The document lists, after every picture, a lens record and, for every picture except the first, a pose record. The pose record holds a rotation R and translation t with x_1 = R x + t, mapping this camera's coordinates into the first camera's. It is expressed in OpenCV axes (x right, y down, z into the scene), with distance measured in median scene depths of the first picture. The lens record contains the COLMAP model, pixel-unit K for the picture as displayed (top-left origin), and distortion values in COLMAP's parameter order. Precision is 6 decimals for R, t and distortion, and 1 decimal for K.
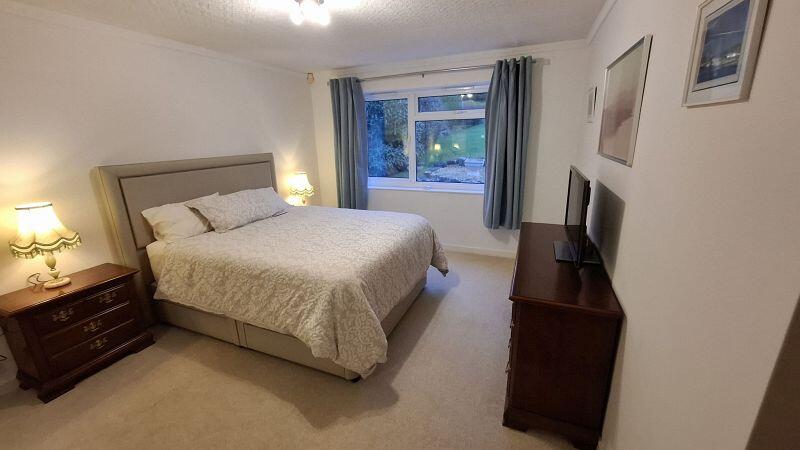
lens RADIAL K [[304.7, 0, 373.4], [0, 304.7, 224.5], [0, 0, 1]] dist [0.000826, 0.000044]
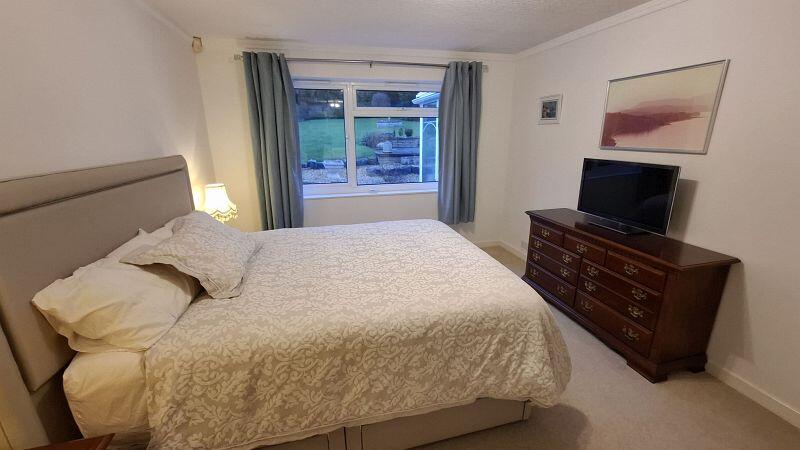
lens RADIAL K [[321.3, 0, 400.0], [0, 321.3, 225.0], [0, 0, 1]] dist [-0.003464, -0.000128]
pose [[0.791170, -0.148325, 0.593338, -0.465132], [0.159570, 0.986606, 0.033862, -0.057989], [-0.590413, 0.067889, 0.804241, 0.273153]]
